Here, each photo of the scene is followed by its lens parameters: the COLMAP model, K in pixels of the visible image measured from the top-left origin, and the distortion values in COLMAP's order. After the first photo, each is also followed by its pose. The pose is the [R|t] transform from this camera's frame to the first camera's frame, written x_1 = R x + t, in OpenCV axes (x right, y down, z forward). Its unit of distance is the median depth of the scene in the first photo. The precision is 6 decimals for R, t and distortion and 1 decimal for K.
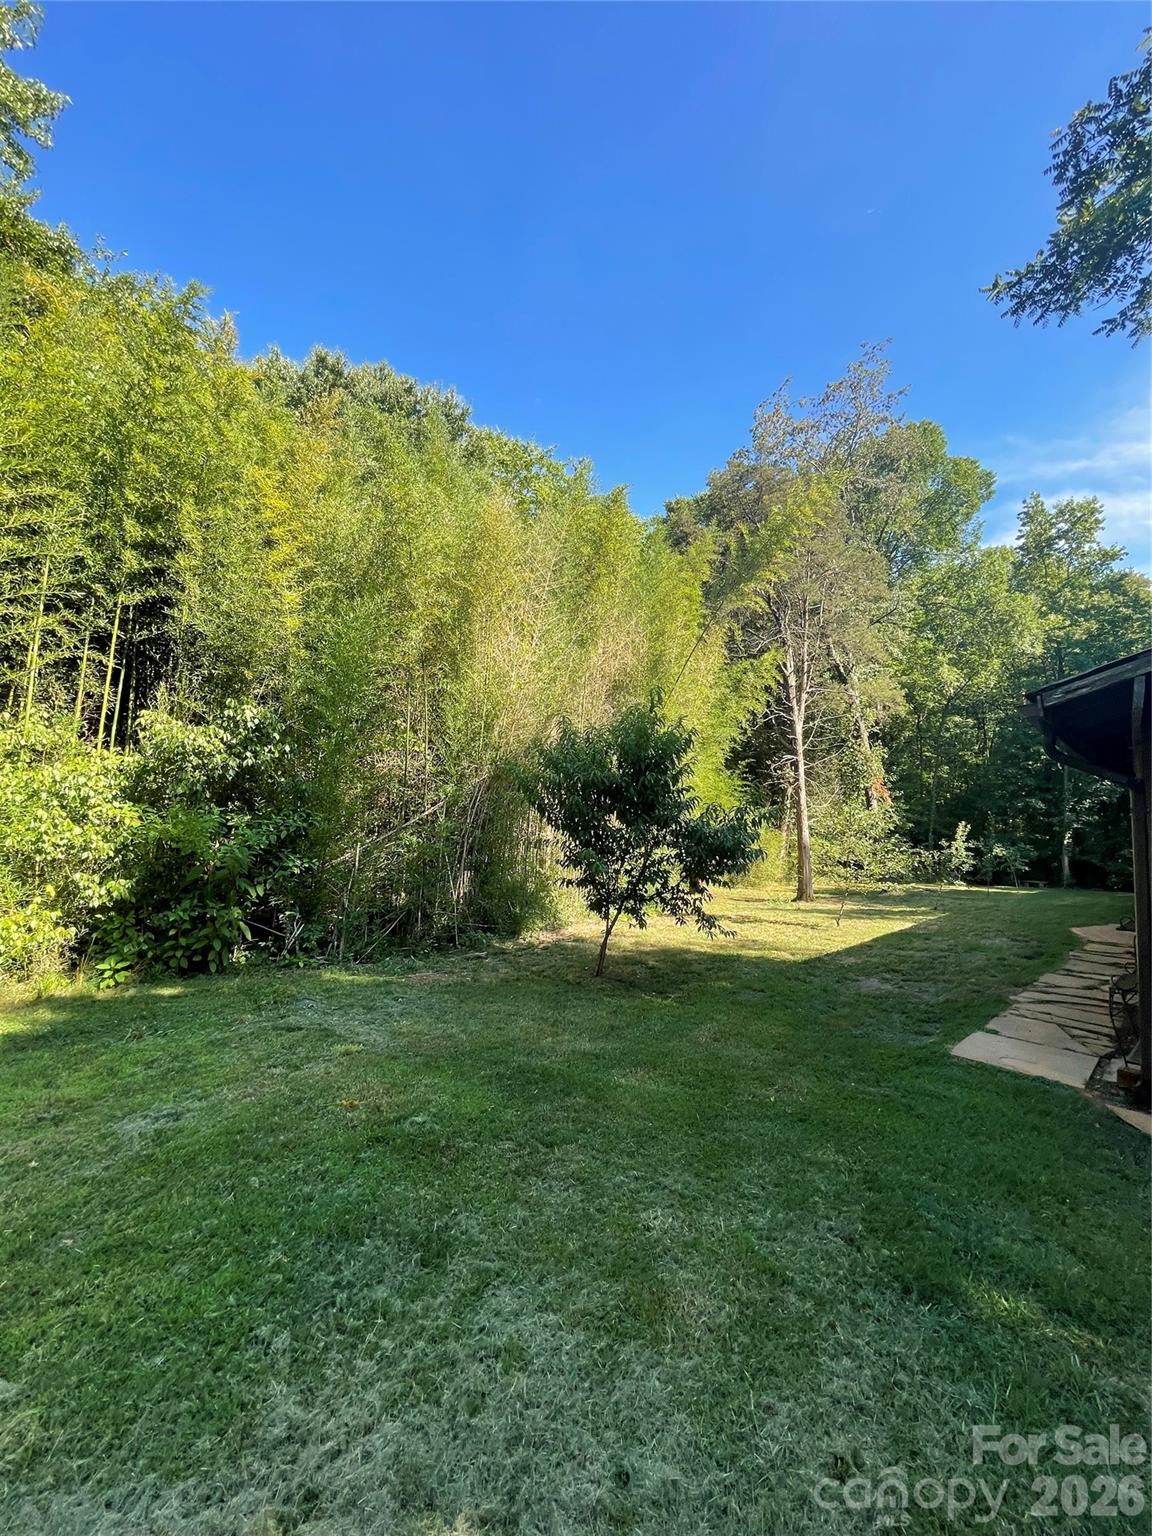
lens RADIAL K [[617.2, 0, 574.4], [0, 617.2, 762.3], [0, 0, 1]] dist [-0.004781, 0.000525]
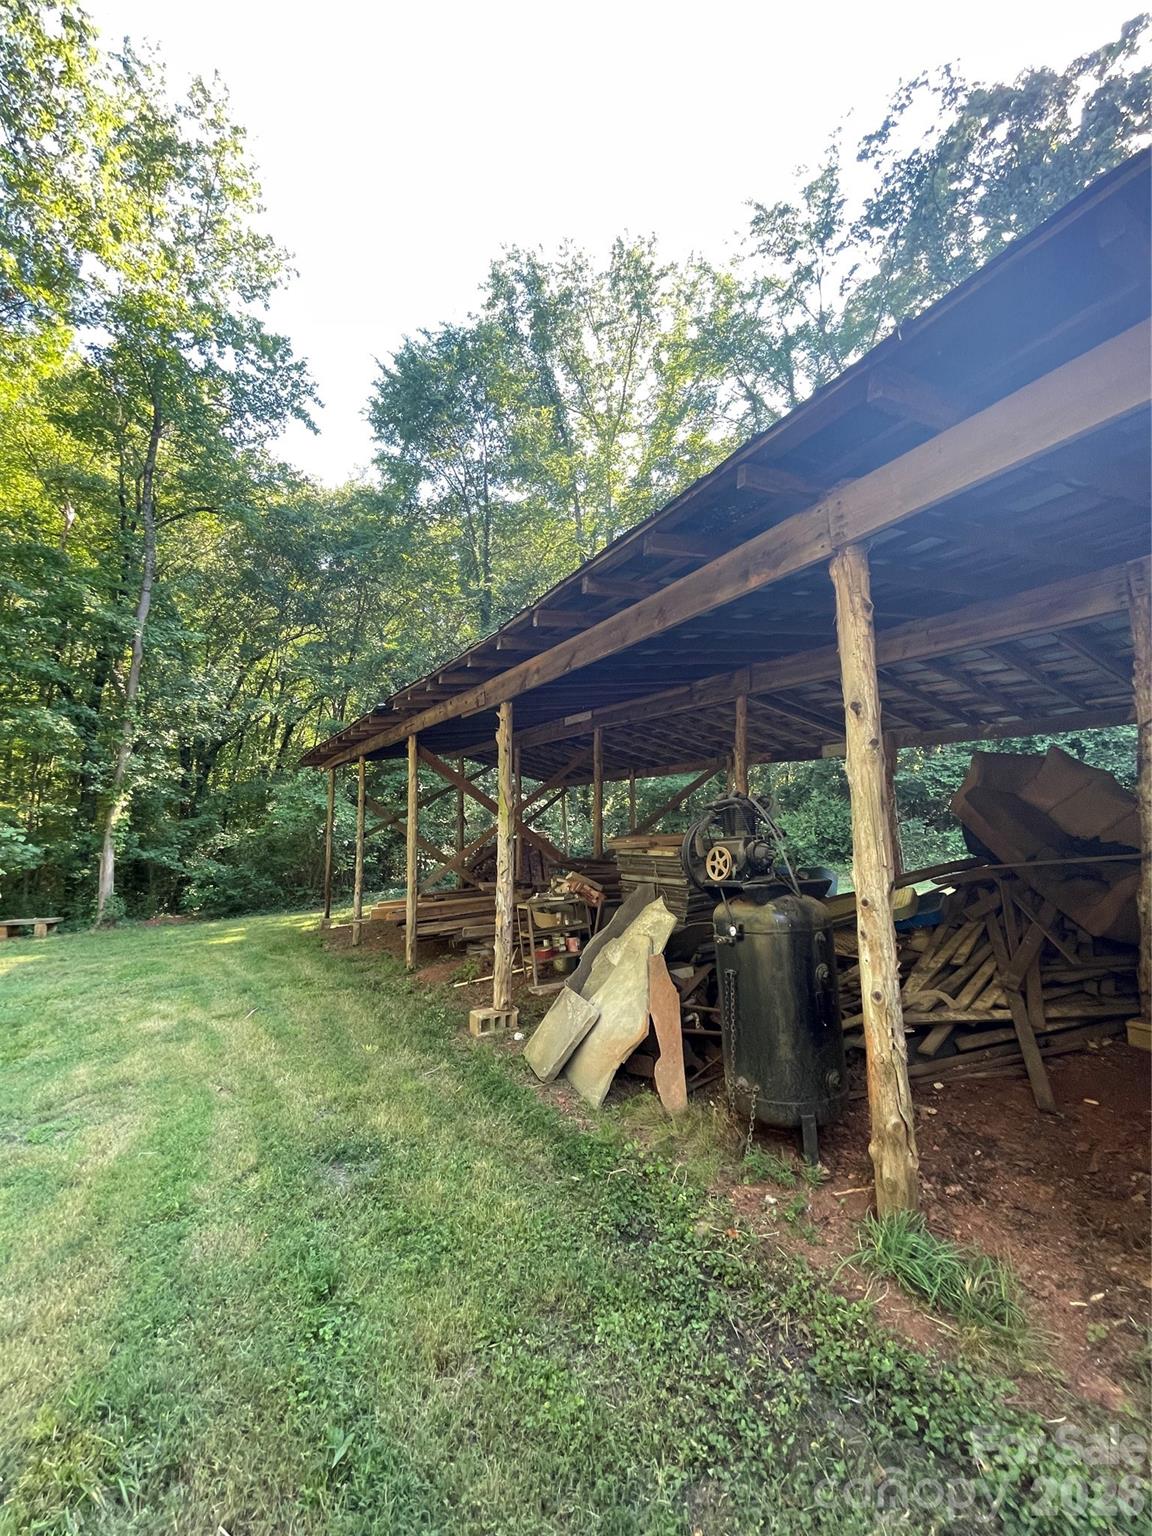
lens RADIAL K [[617.2, 0, 574.2], [0, 617.2, 762.4], [0, 0, 1]] dist [-0.004781, 0.000525]
pose [[0.257887, 0.082551, 0.962642, 1.321176], [-0.090779, 0.994006, -0.060922, 0.247156], [-0.961901, -0.071677, 0.263835, 1.652435]]
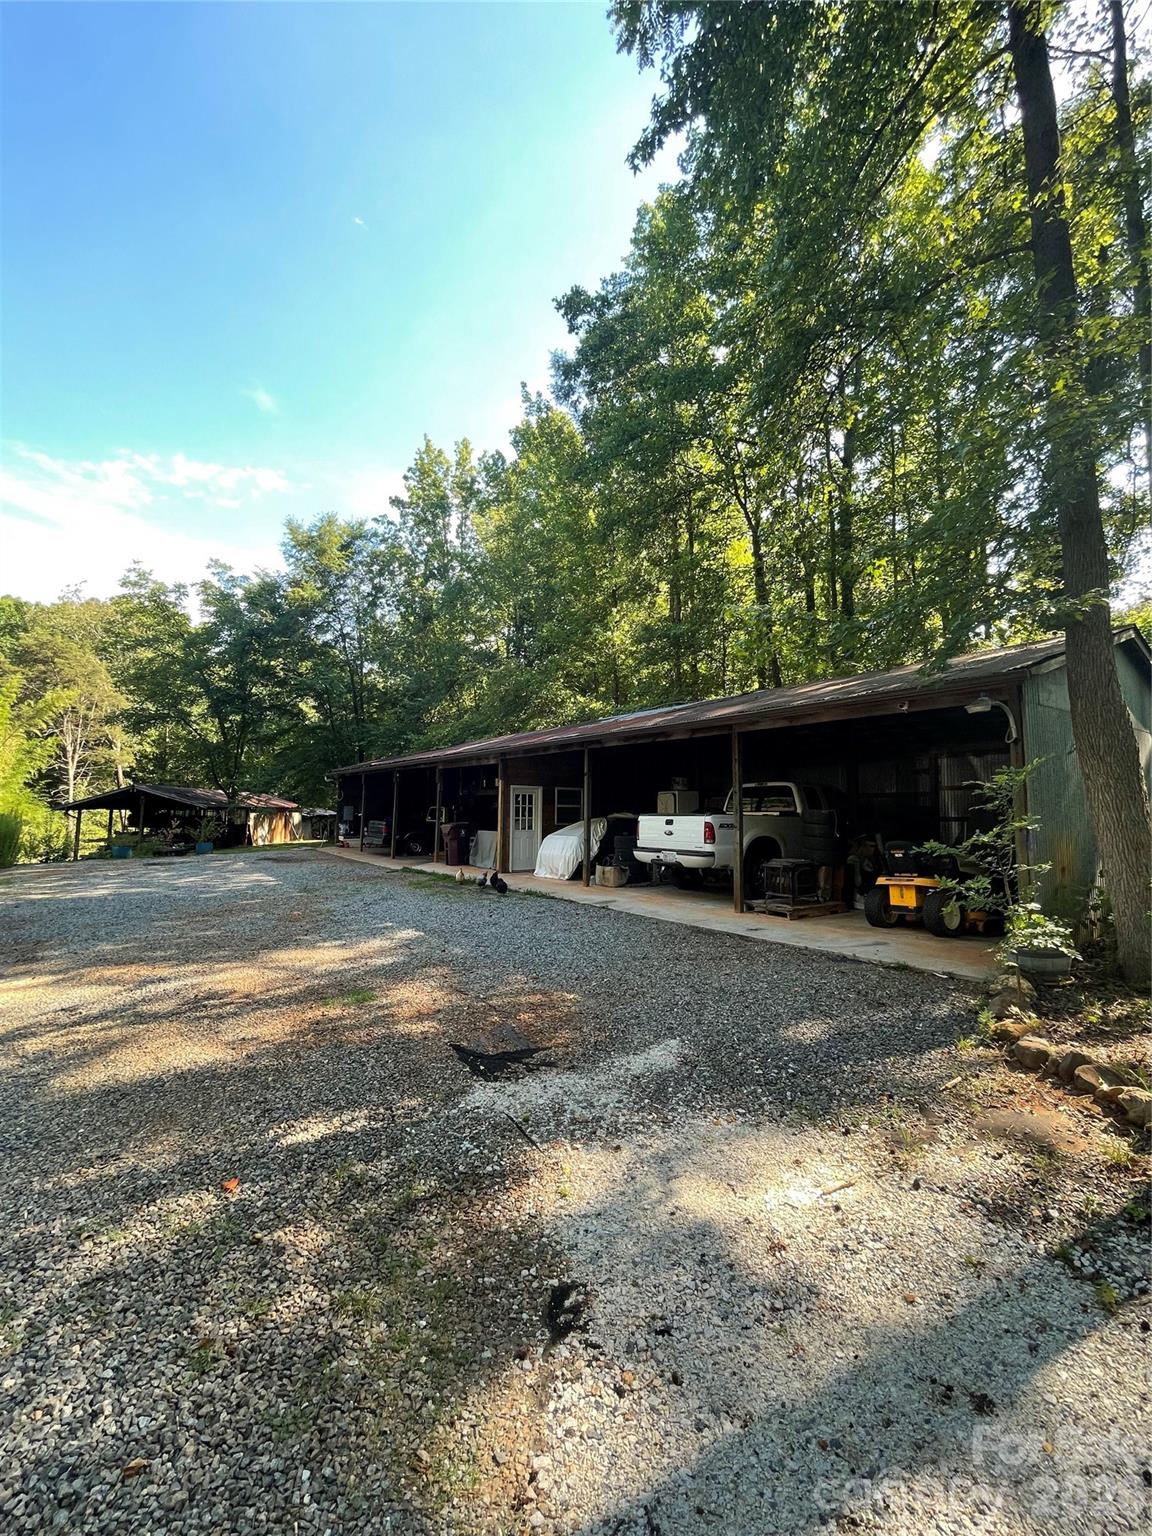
lens RADIAL K [[617.2, 0, 577.2], [0, 617.2, 766.2], [0, 0, 1]] dist [-0.004781, 0.000525]
pose [[0.585850, 0.047443, 0.809030, -0.526863], [-0.078273, 0.996930, -0.001781, -0.369082], [-0.806631, -0.062282, 0.587765, -2.725930]]
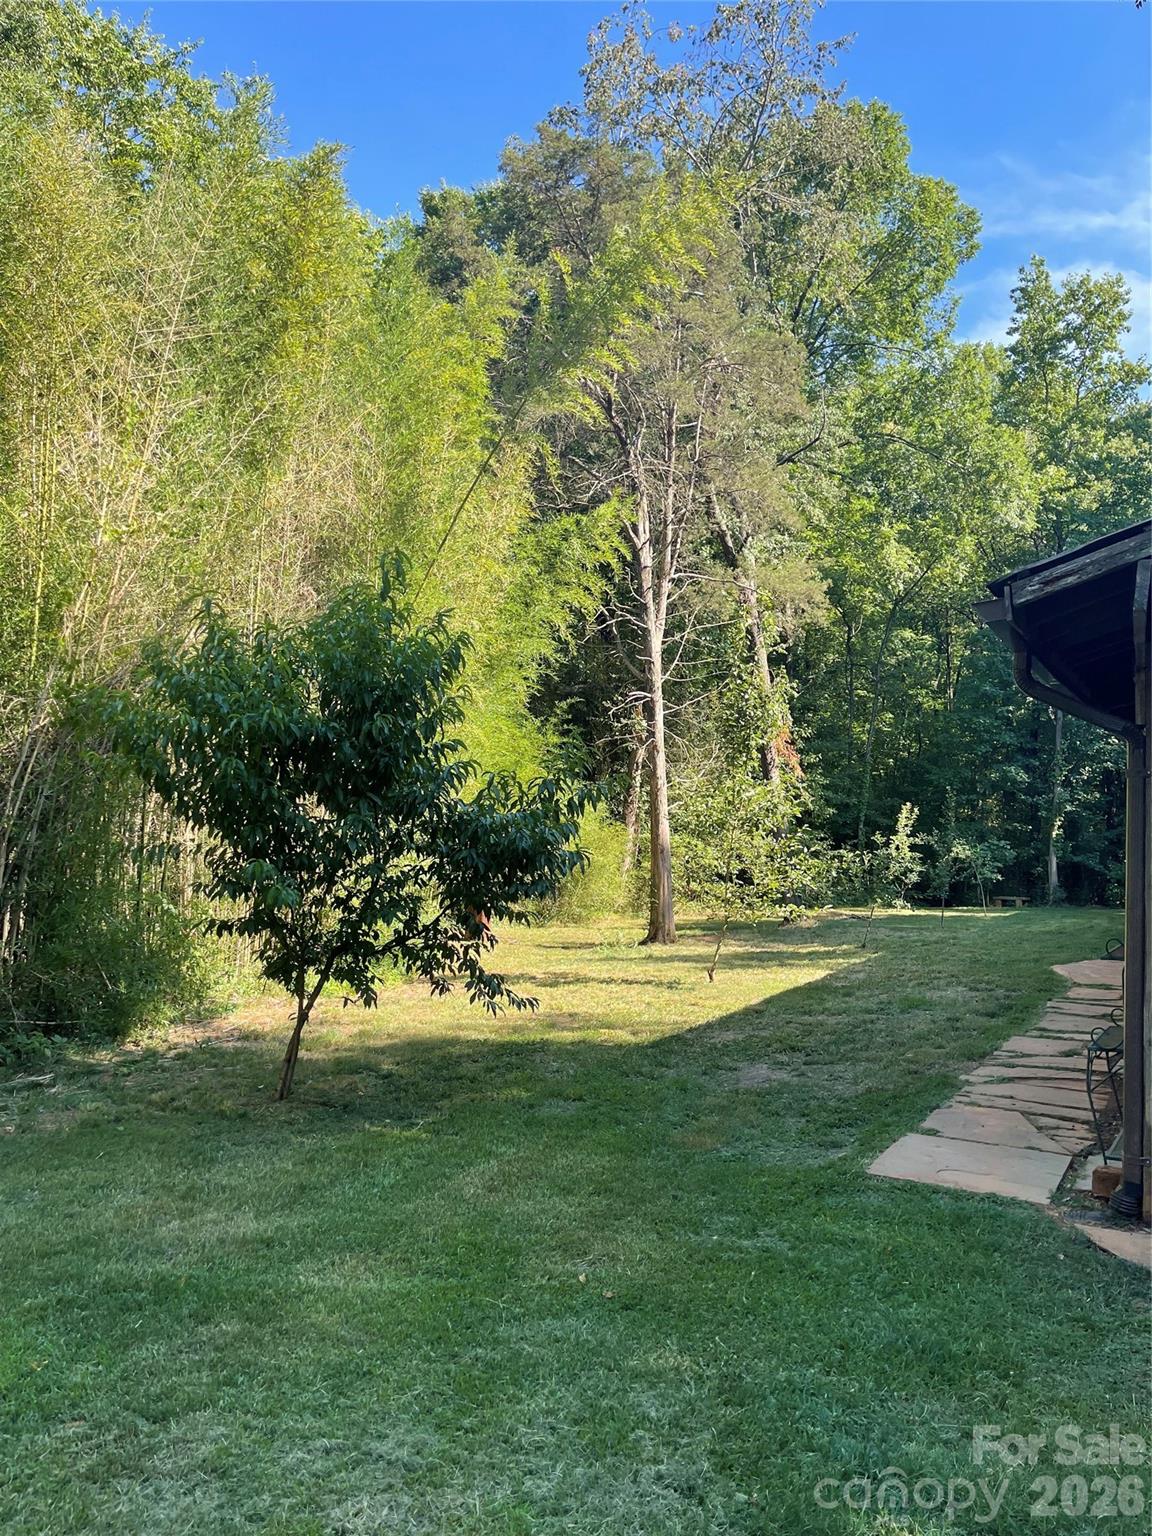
lens RADIAL K [[1145.0, 0, 580.7], [0, 1145.0, 788.5], [0, 0, 1]] dist [0.058971, -0.063448]
pose [[0.961143, -0.010012, 0.275870, 0.009129], [-0.010482, 0.997298, 0.072712, 0.004356], [-0.275853, -0.072778, 0.958441, 0.000808]]
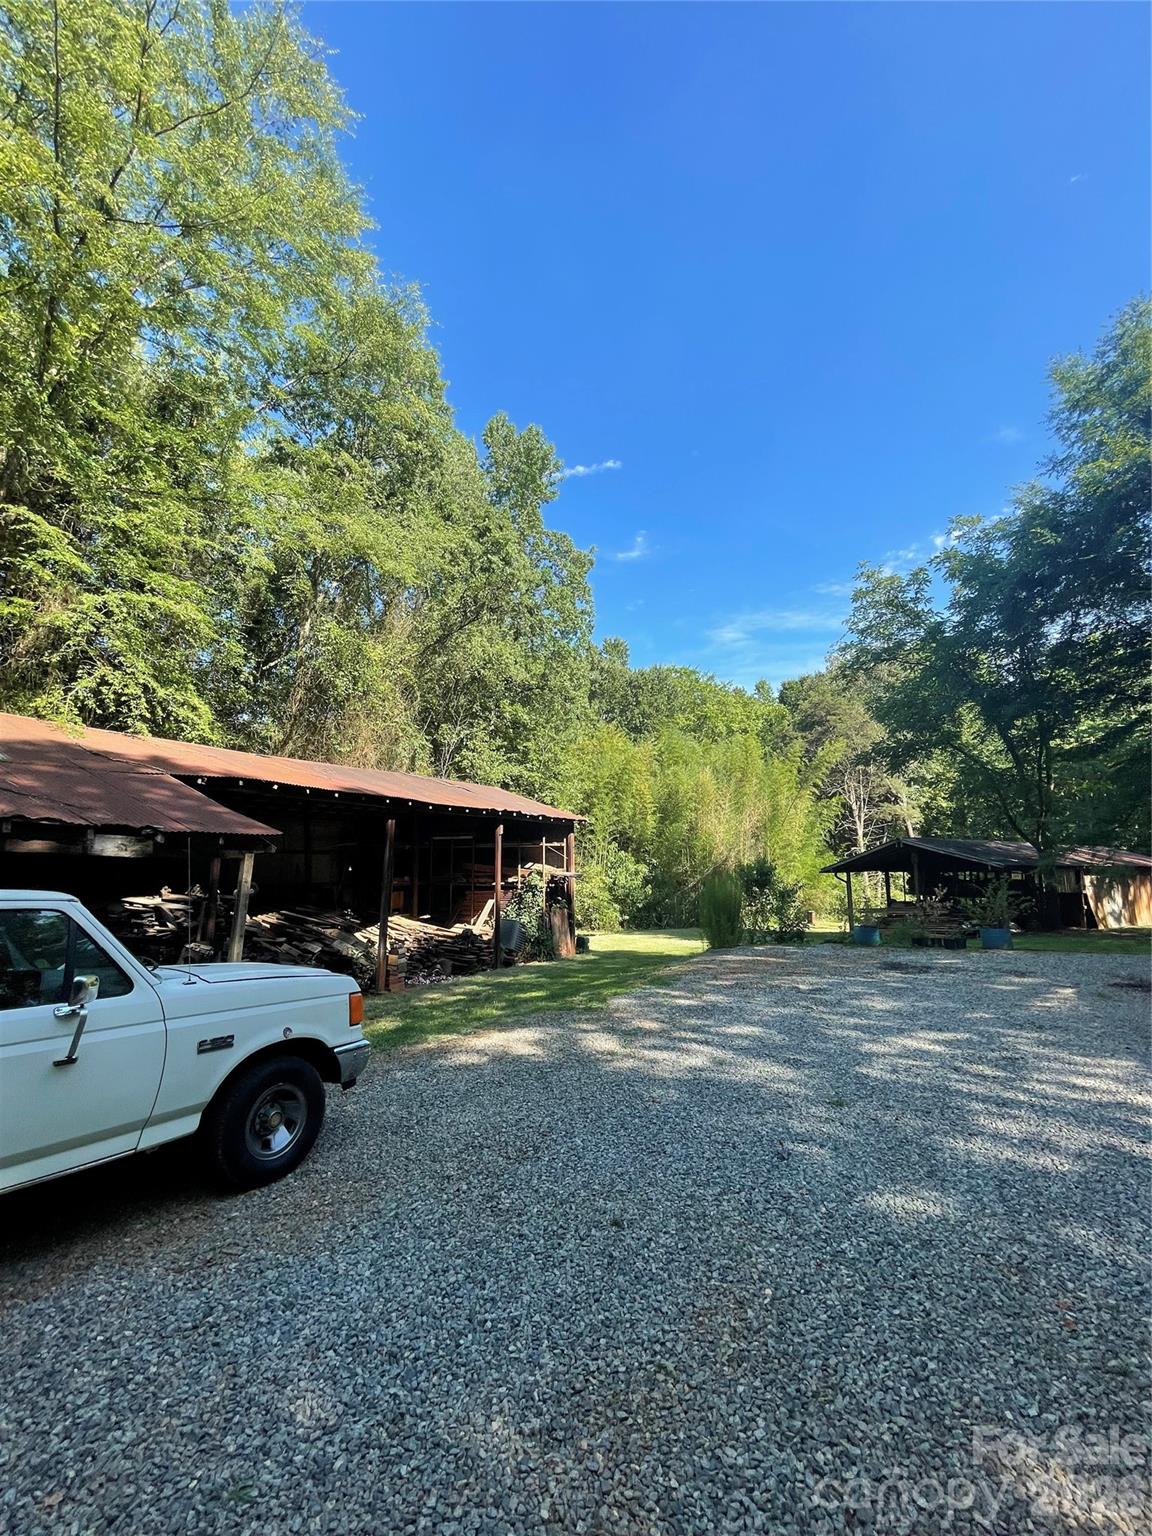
lens RADIAL K [[617.2, 0, 579.2], [0, 617.2, 755.1], [0, 0, 1]] dist [-0.004781, 0.000525]
pose [[0.975323, -0.058985, -0.212756, -0.096366], [0.039832, 0.994849, -0.093216, -0.272587], [0.217158, 0.082441, 0.972649, -1.871622]]
